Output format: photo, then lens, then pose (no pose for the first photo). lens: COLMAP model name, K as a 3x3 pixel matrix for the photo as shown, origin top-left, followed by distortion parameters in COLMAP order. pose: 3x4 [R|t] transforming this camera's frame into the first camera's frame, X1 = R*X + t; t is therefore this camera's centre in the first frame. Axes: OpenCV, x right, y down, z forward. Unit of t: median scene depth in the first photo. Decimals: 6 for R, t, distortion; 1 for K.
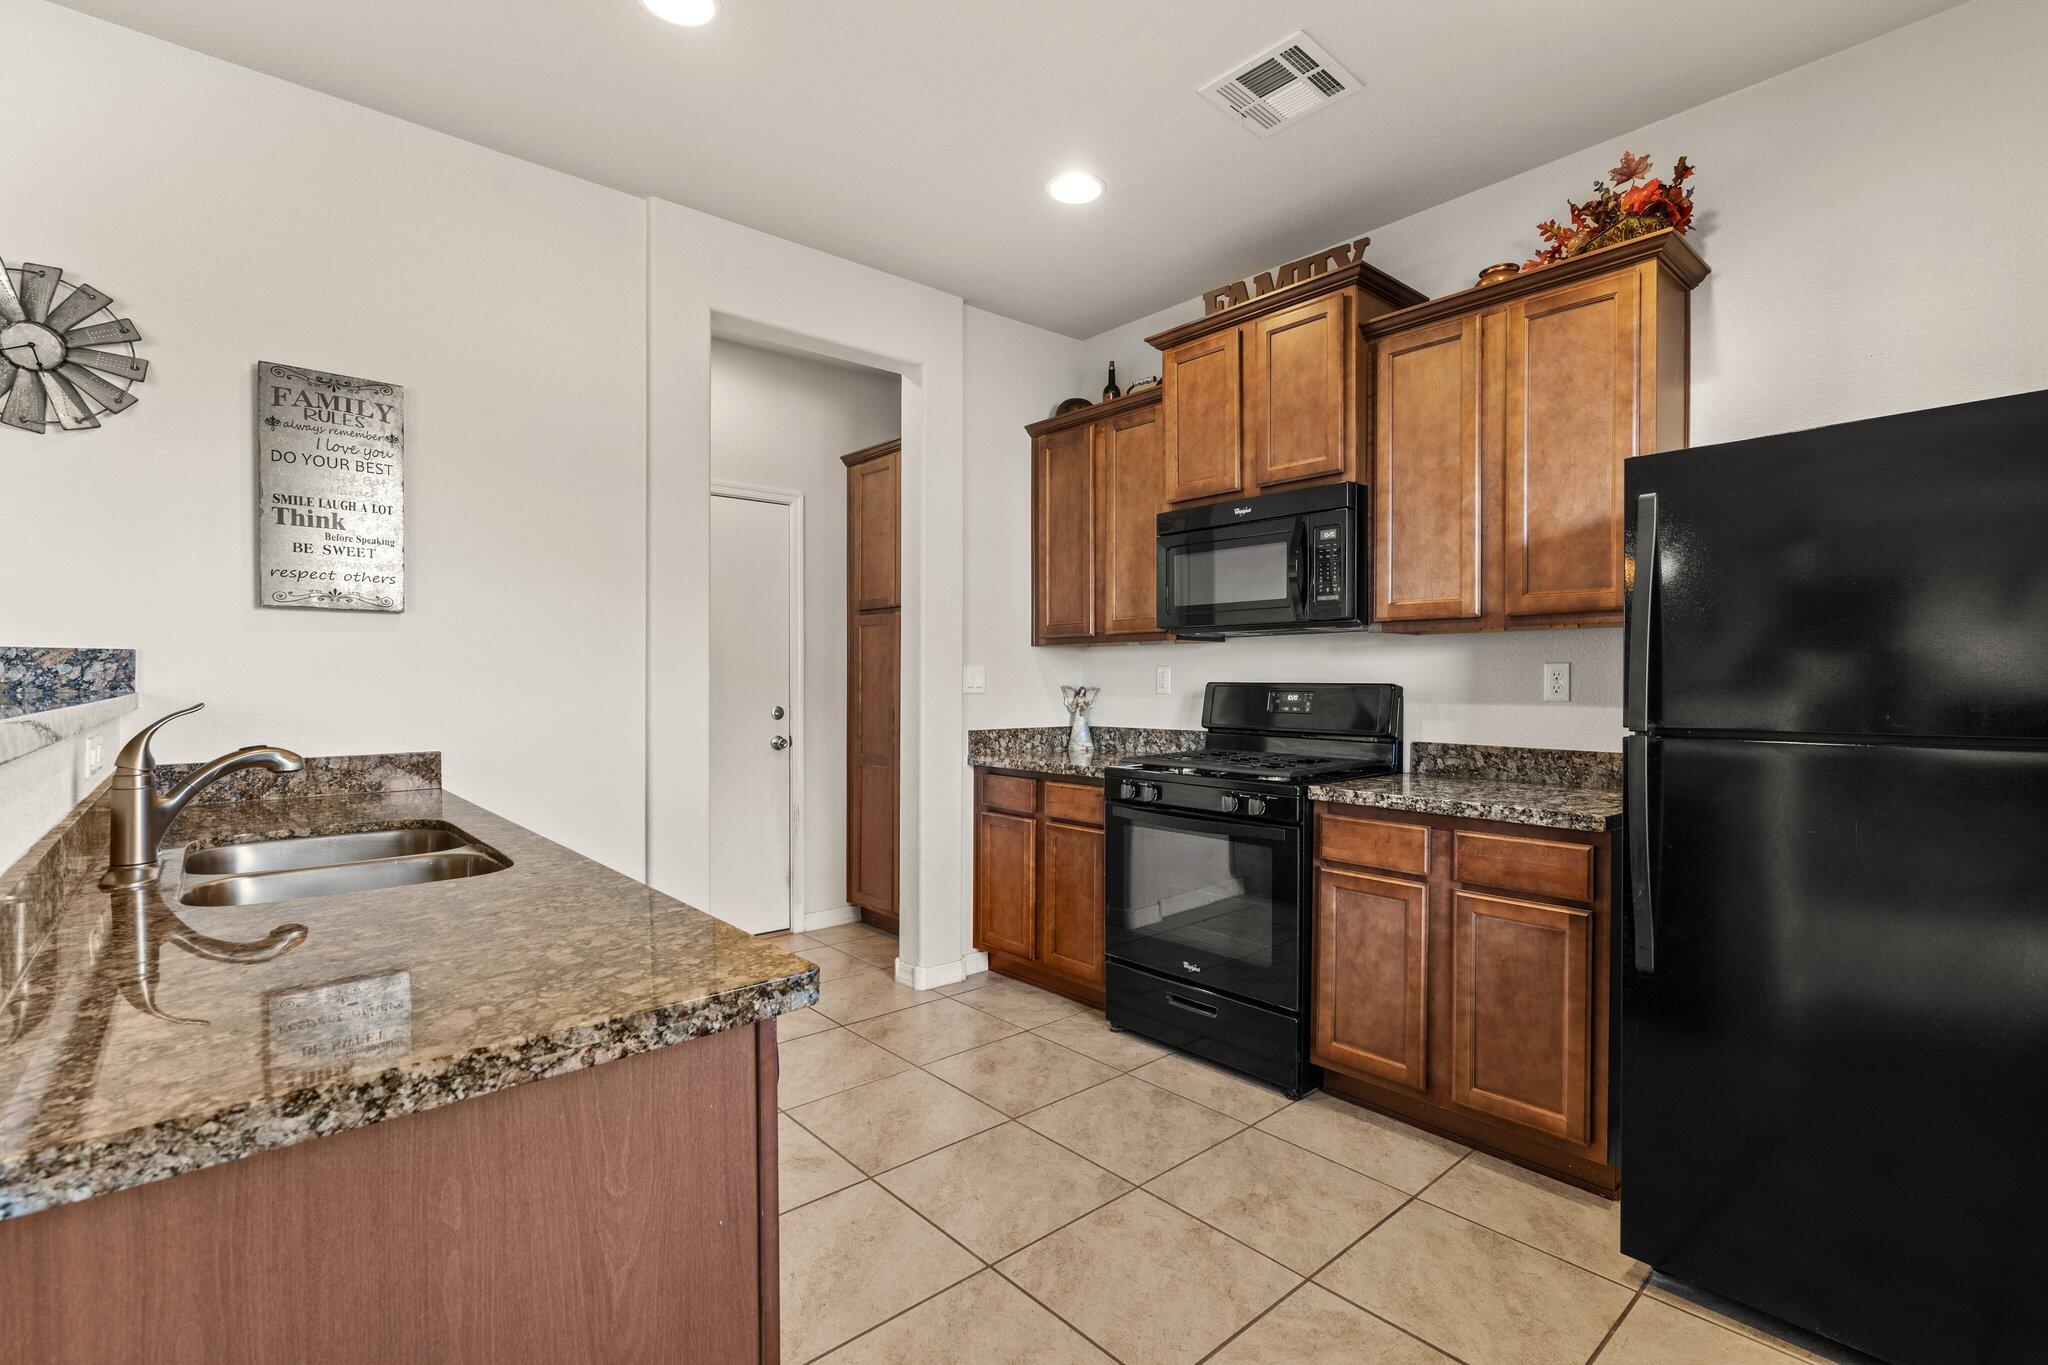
lens RADIAL K [[937.4, 0, 1022.8], [0, 937.4, 694.0], [0, 0, 1]] dist [-0.009840, -0.000074]
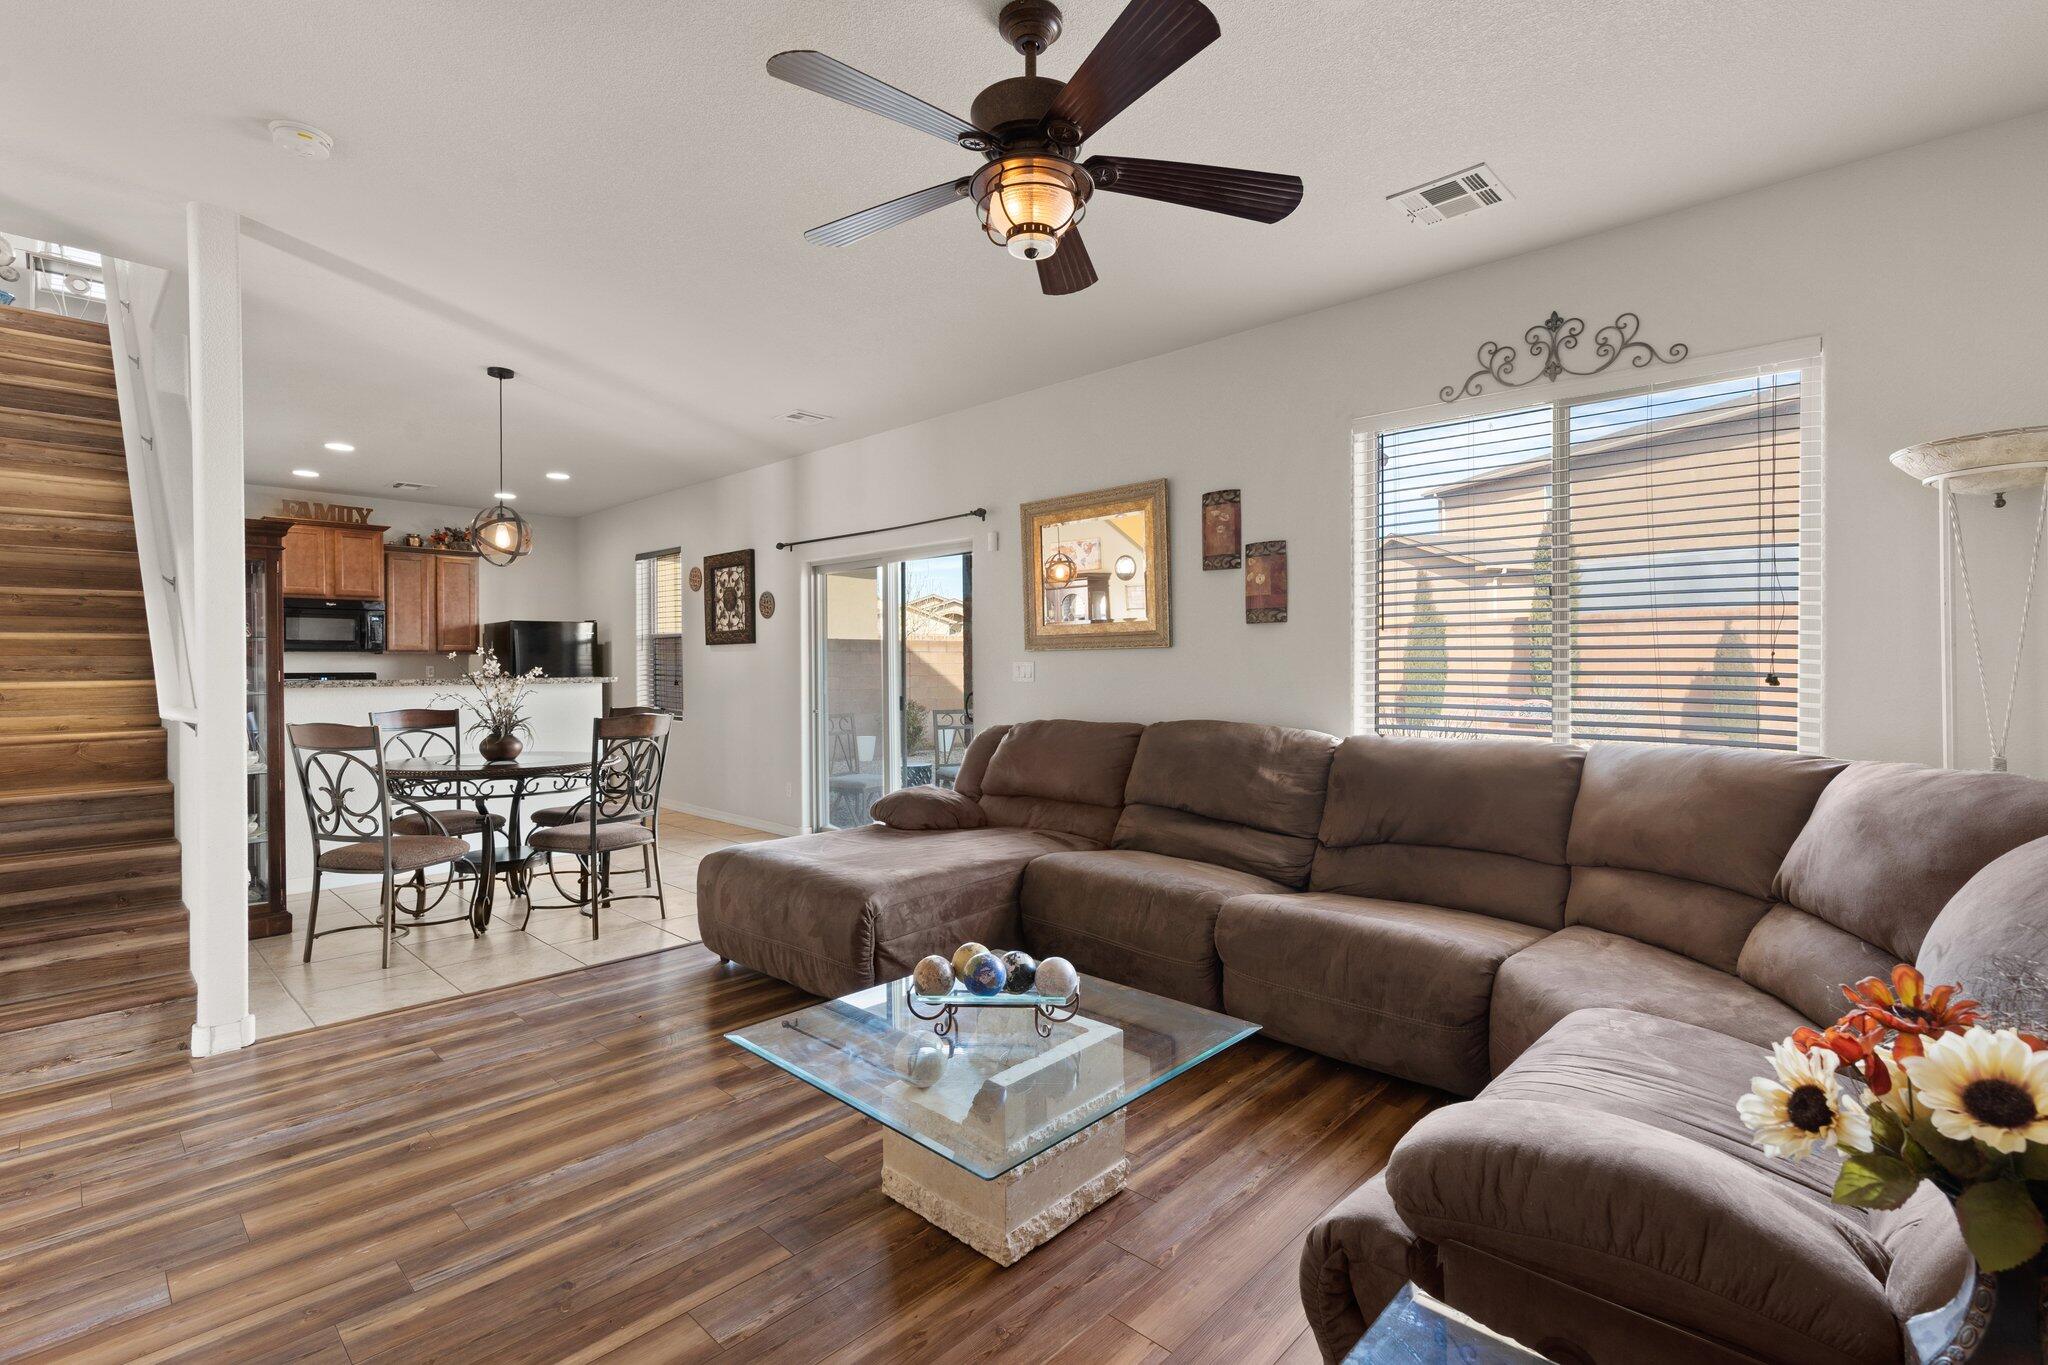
lens RADIAL K [[944.6, 0, 1030.4], [0, 944.6, 671.7], [0, 0, 1]] dist [-0.008625, 0.000065]
pose [[-0.090179, -0.008885, 0.995886, -2.913990], [0.018202, 0.999778, 0.010567, -0.009366], [-0.995759, 0.019080, -0.089997, -0.754607]]
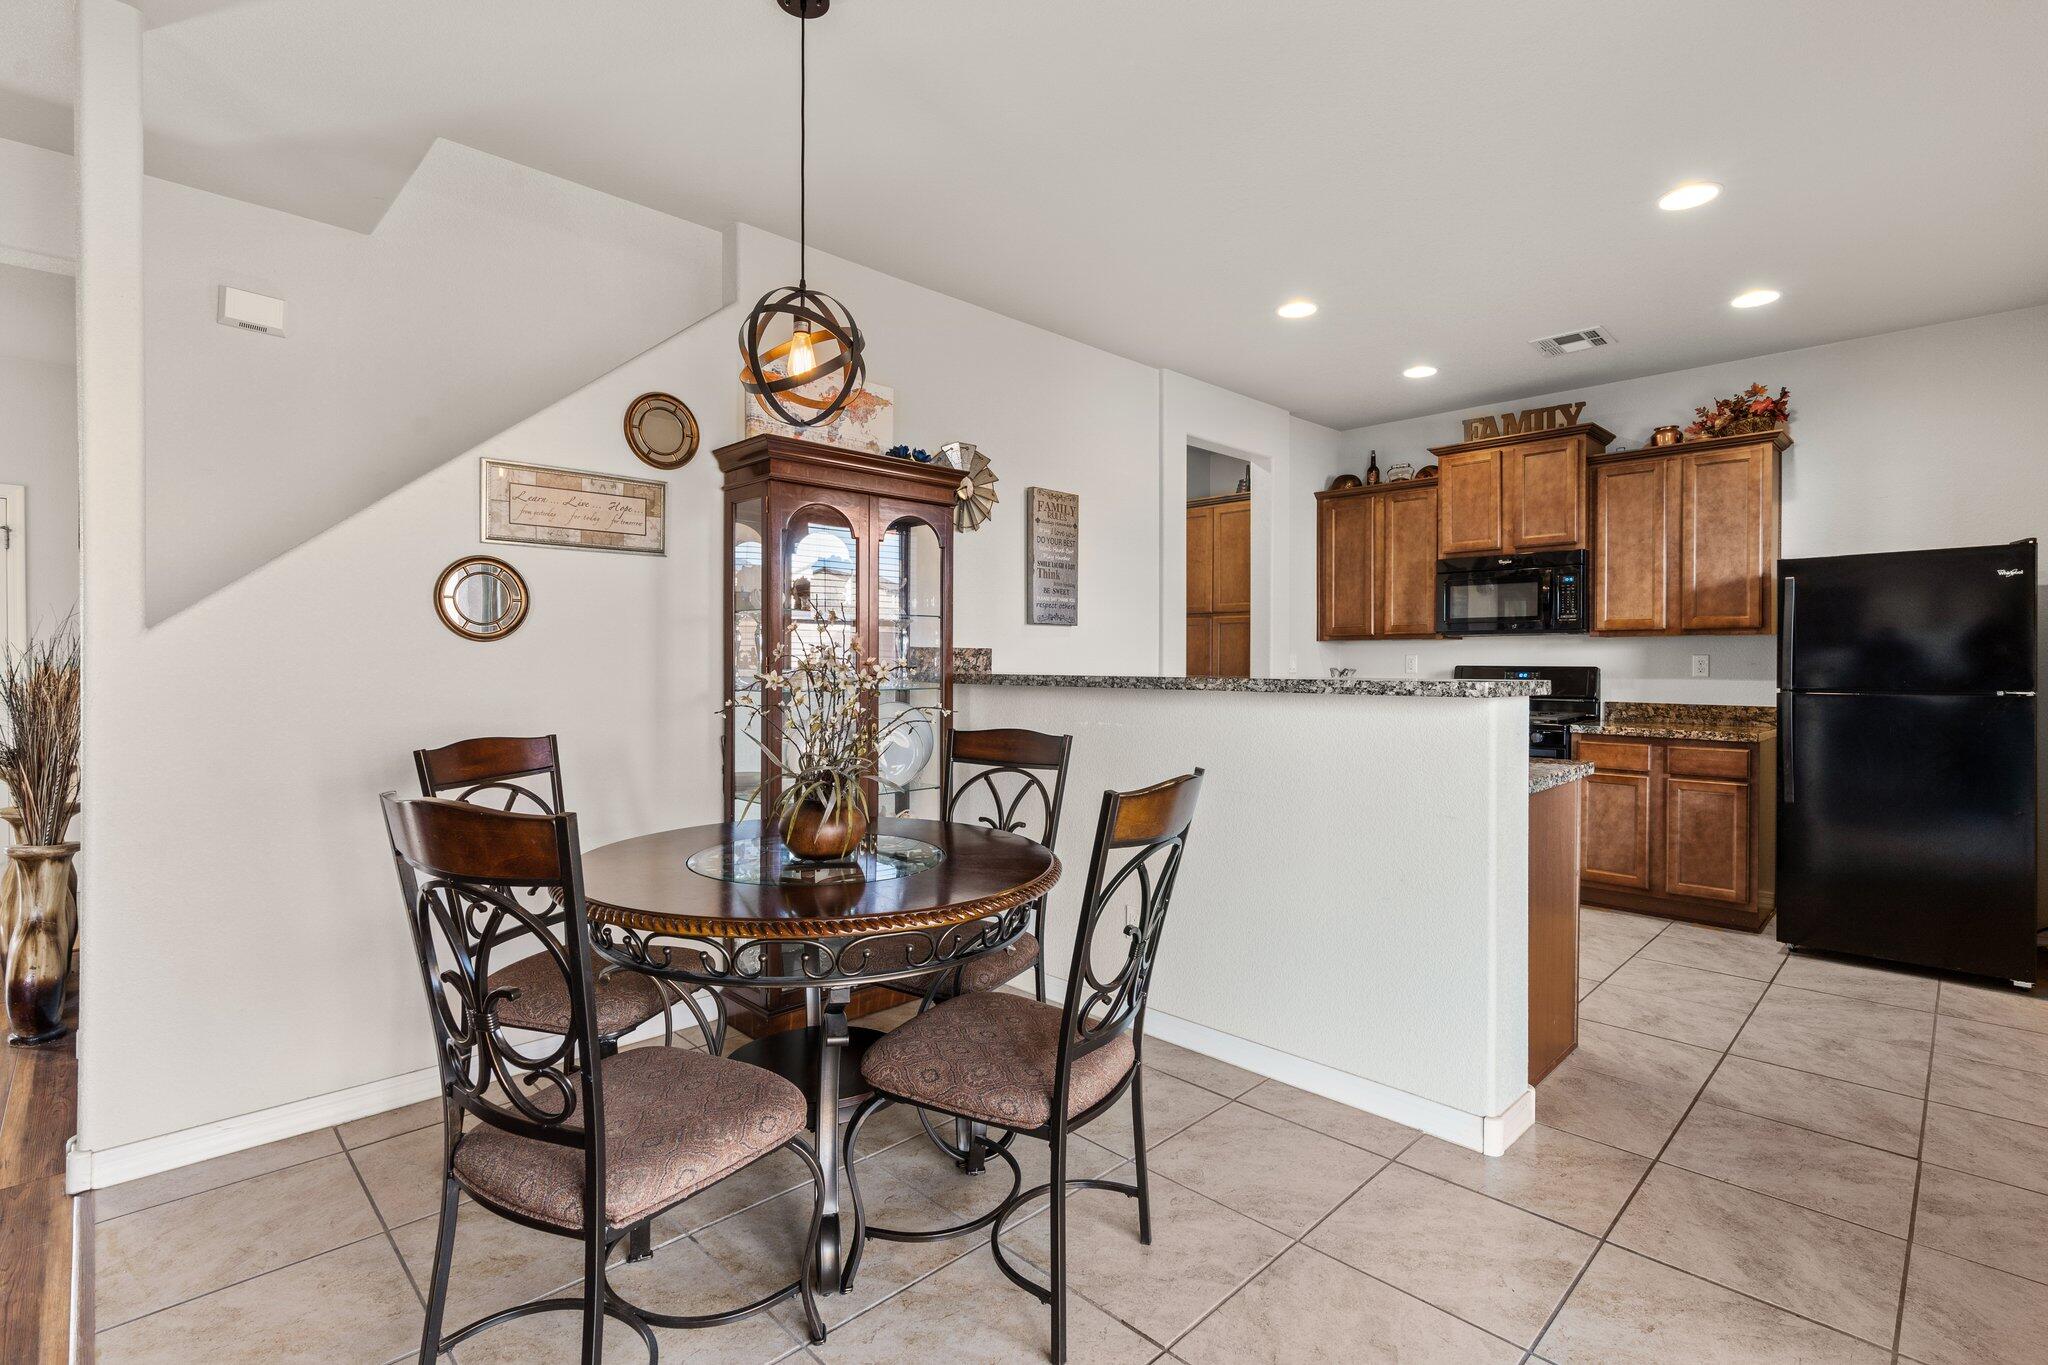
lens RADIAL K [[944.6, 0, 1030.4], [0, 944.6, 671.7], [0, 0, 1]] dist [-0.008625, 0.000065]
pose [[0.998422, -0.000610, 0.056158, -0.829192], [0.000830, 0.999992, -0.003885, 0.004243], [-0.056156, 0.003926, 0.998414, -0.728701]]
